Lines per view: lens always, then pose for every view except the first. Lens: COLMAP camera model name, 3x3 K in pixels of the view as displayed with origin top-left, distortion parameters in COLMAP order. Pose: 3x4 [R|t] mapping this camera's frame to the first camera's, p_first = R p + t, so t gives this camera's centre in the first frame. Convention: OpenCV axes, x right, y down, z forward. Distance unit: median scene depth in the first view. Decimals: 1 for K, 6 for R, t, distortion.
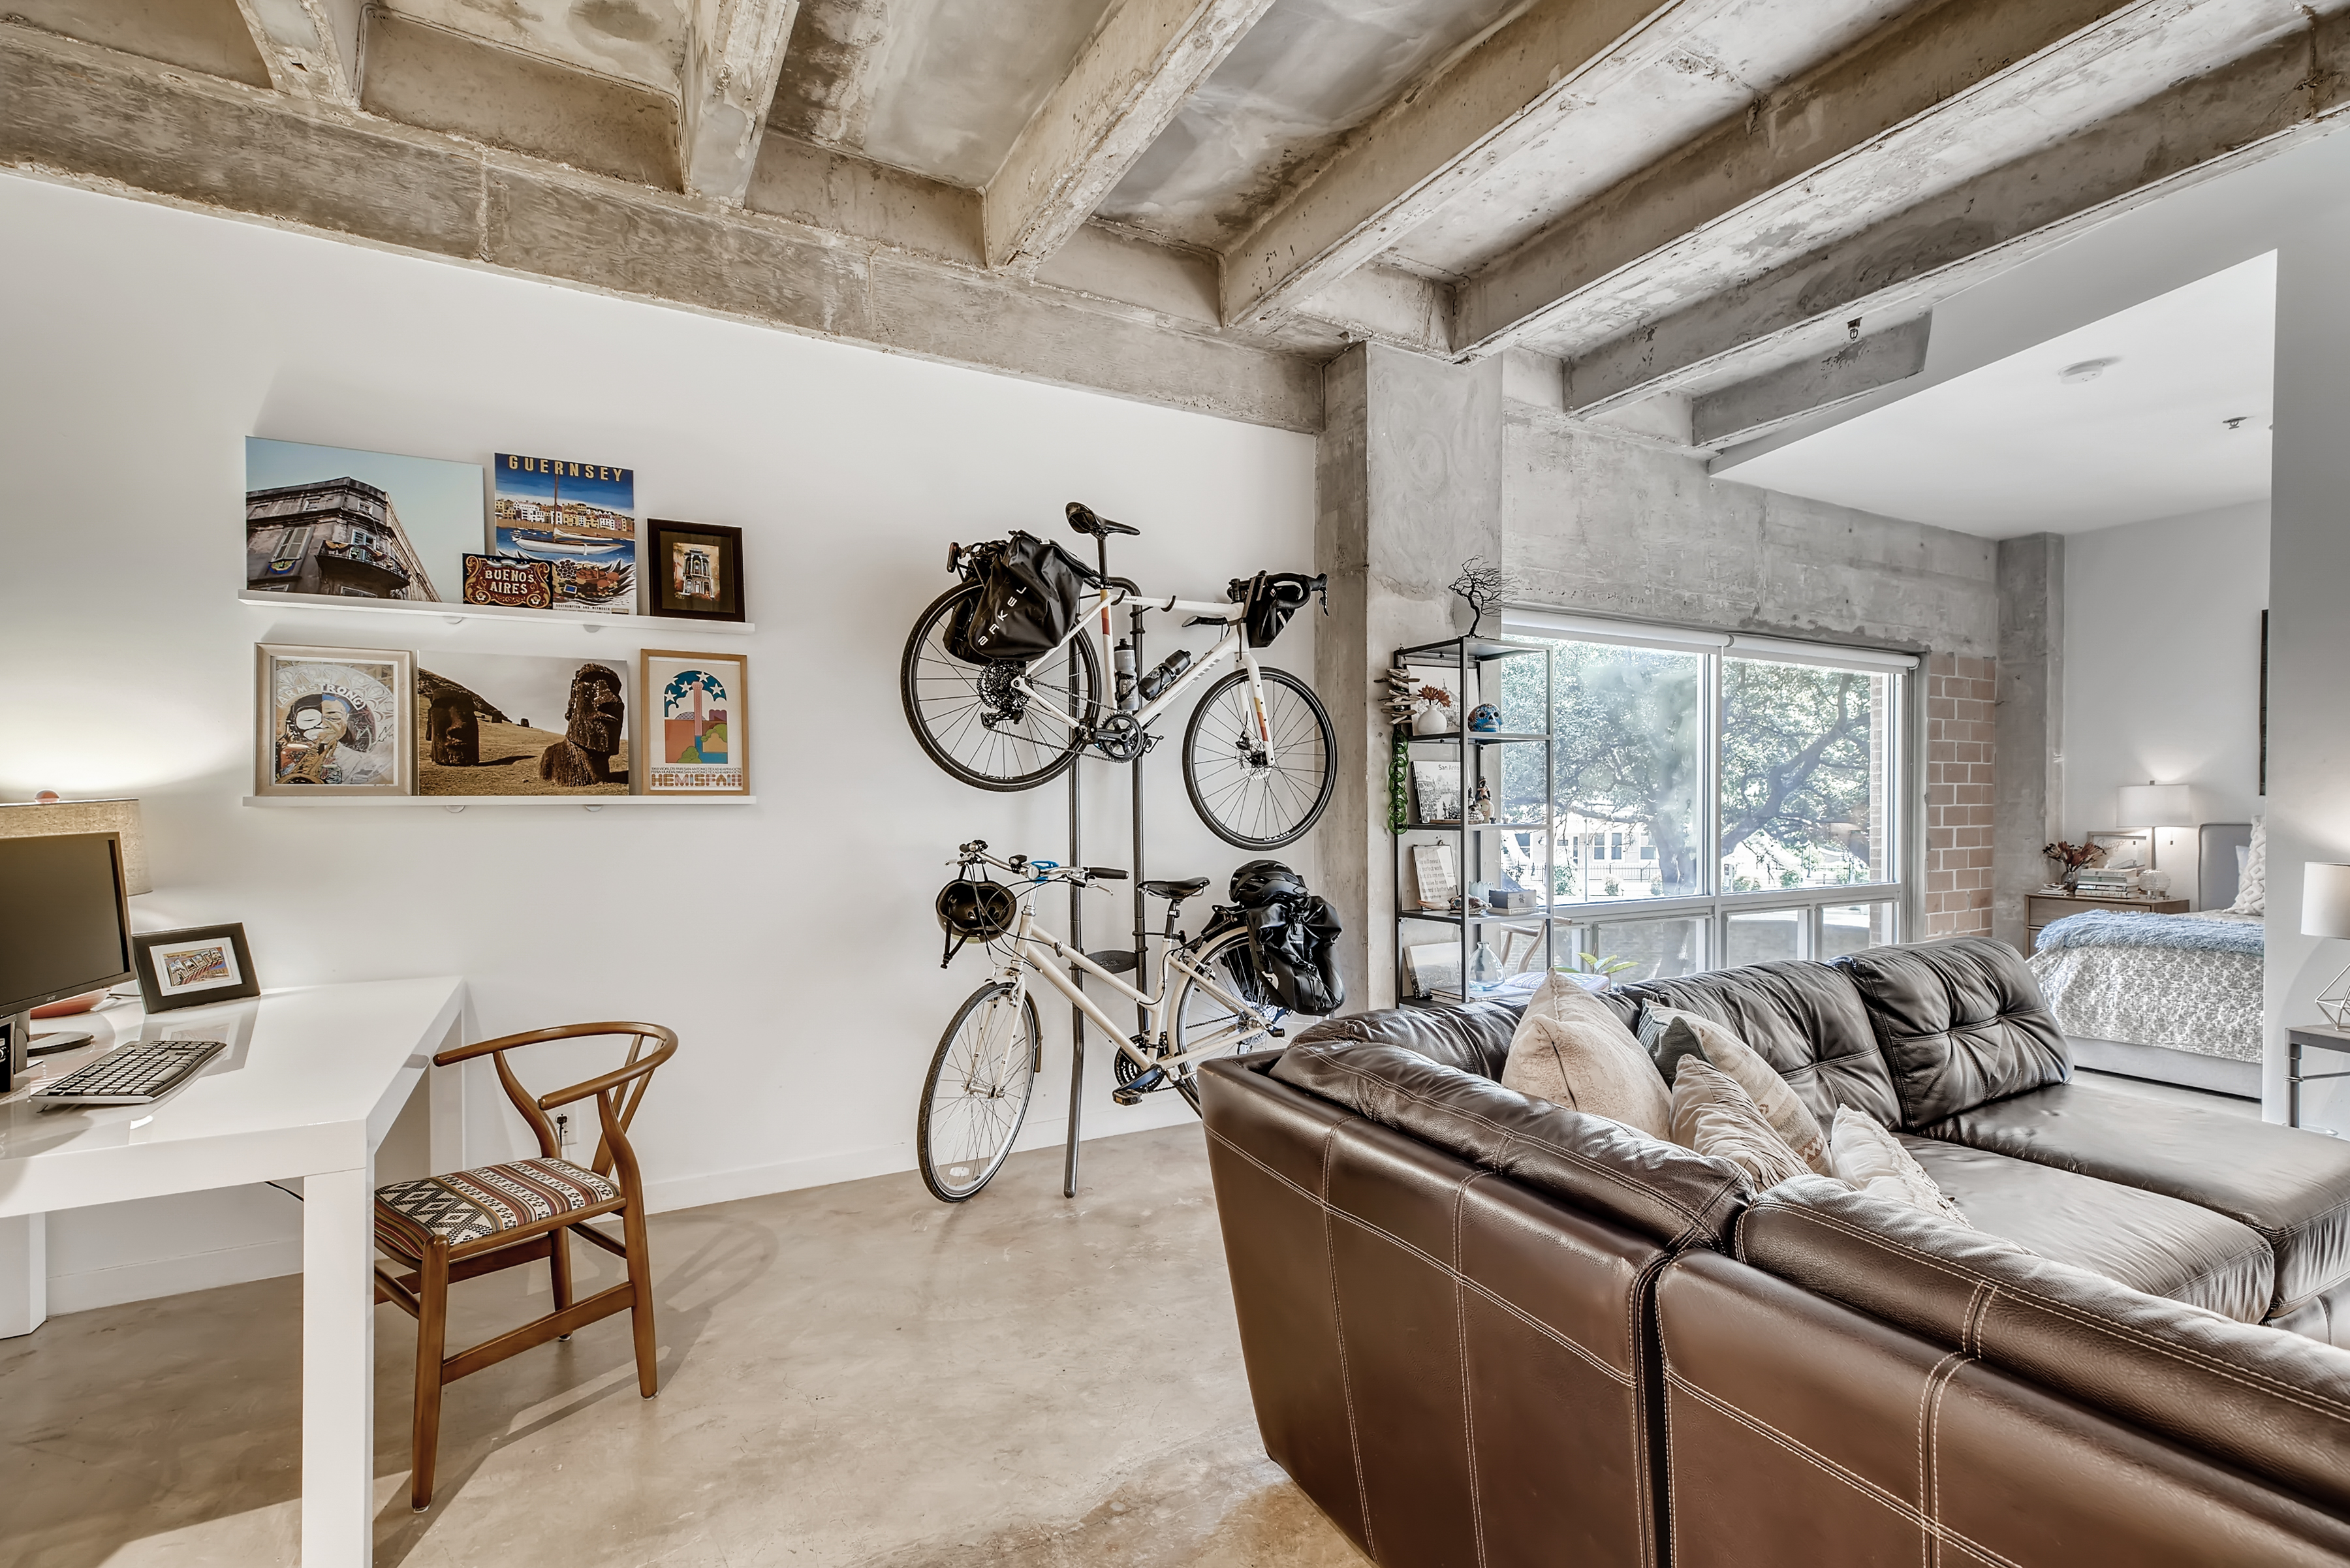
lens RADIAL K [[1055.2, 0, 1164.4], [0, 1055.2, 817.1], [0, 0, 1]] dist [0.008716, 0.001277]
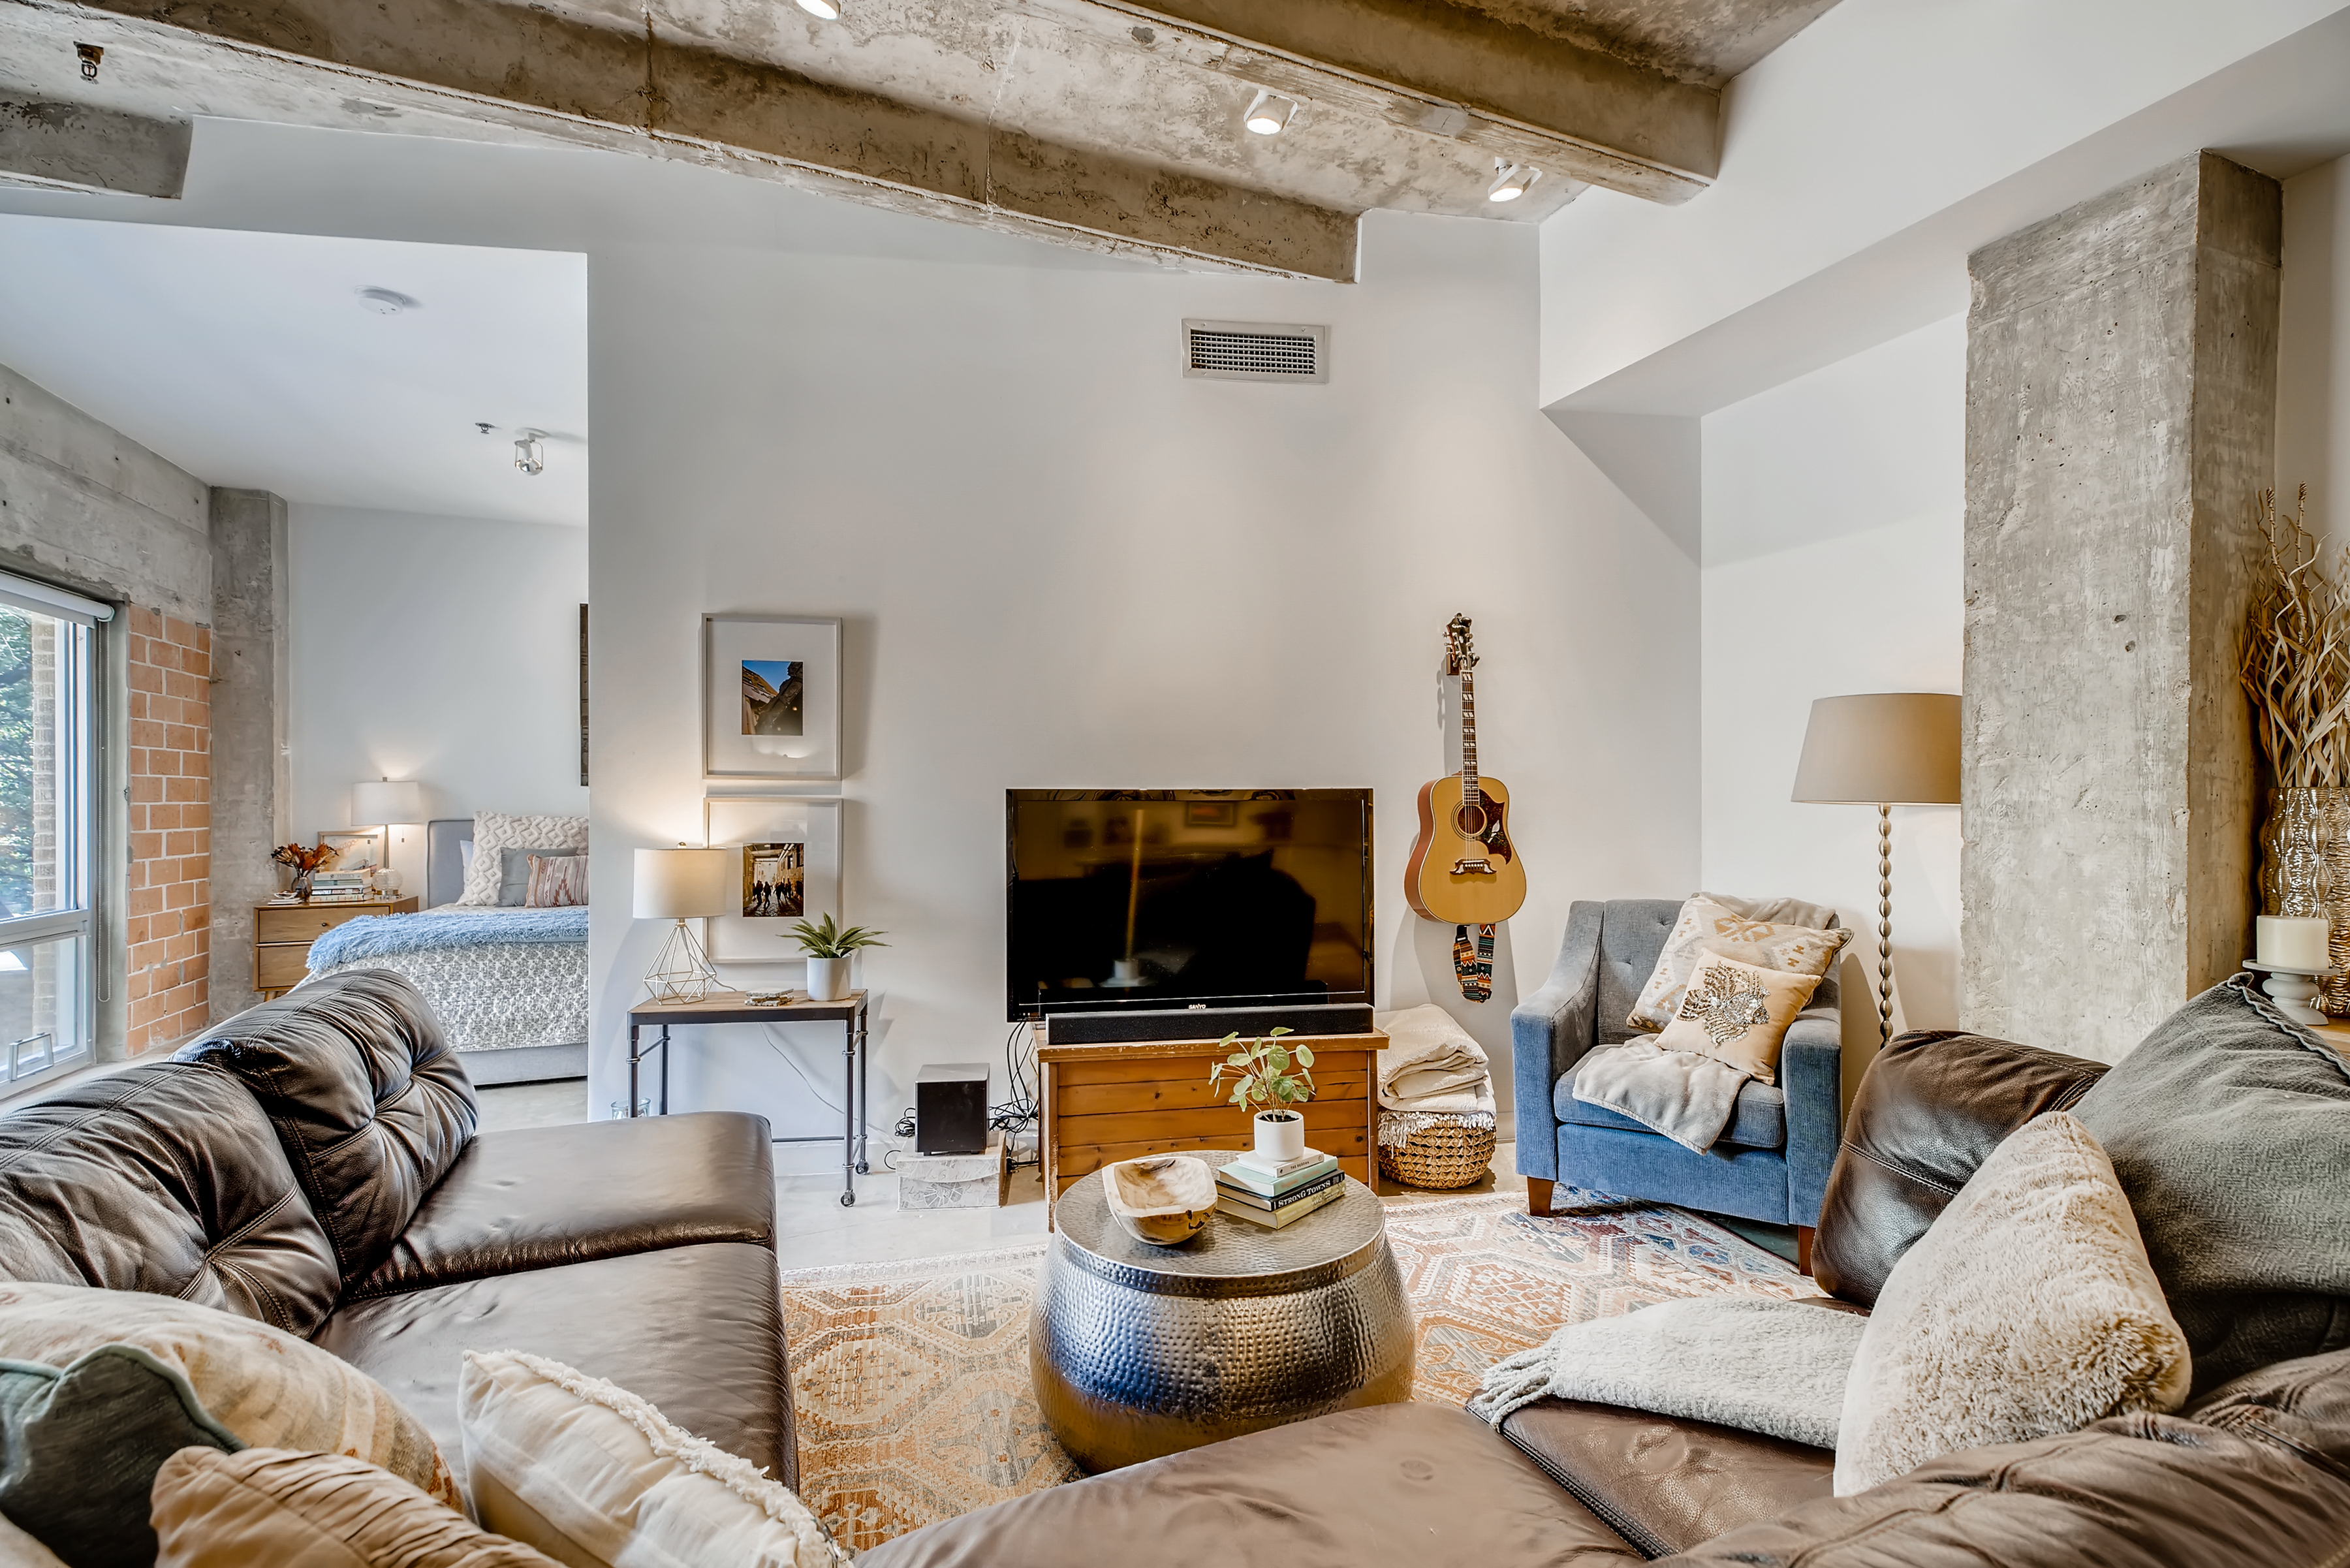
lens RADIAL K [[1057.7, 0, 1172.8], [0, 1057.7, 797.7], [0, 0, 1]] dist [0.009251, 0.000411]
pose [[0.118694, 0.004810, 0.992919, 0.080348], [0.018163, 0.999810, -0.007015, 0.007076], [-0.992765, 0.018867, 0.118584, 0.279491]]
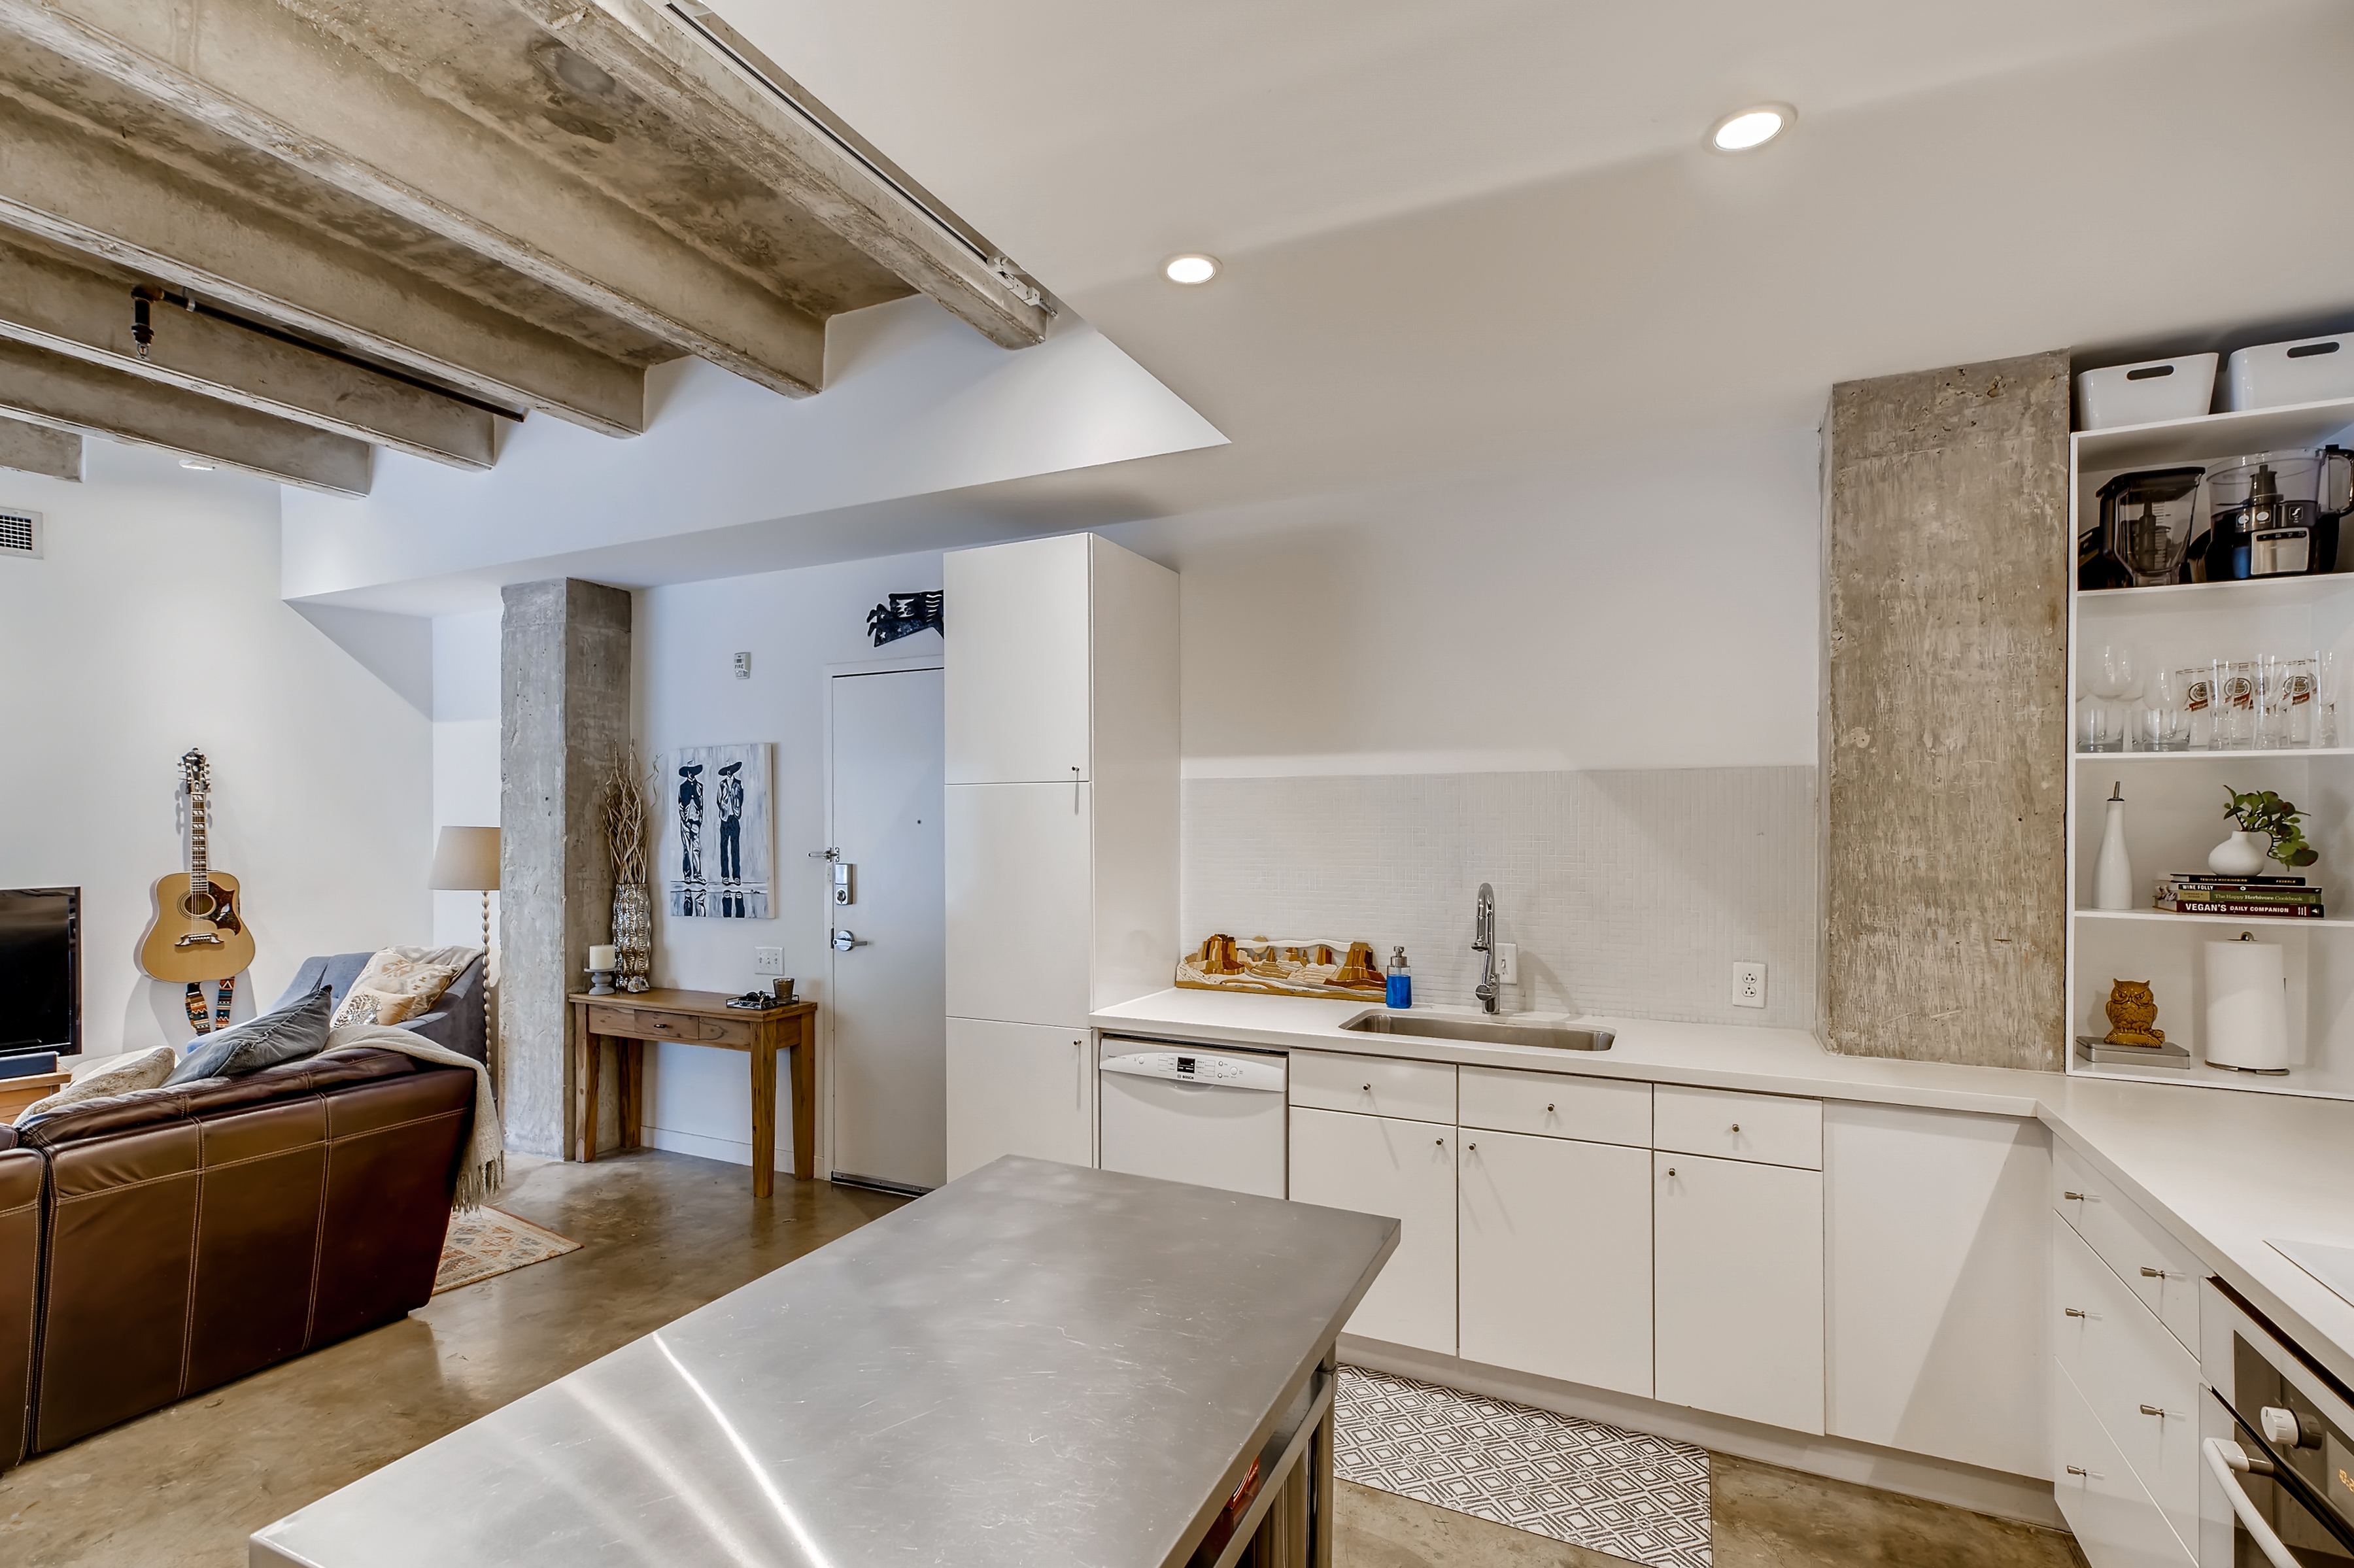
lens RADIAL K [[1057.0, 0, 1166.4], [0, 1057.0, 817.1], [0, 0, 1]] dist [0.008716, 0.001277]
pose [[-0.574464, 0.006630, 0.818503, -0.661748], [0.017103, 0.999846, 0.003905, -0.064622], [-0.818351, 0.016242, -0.574489, -0.086567]]
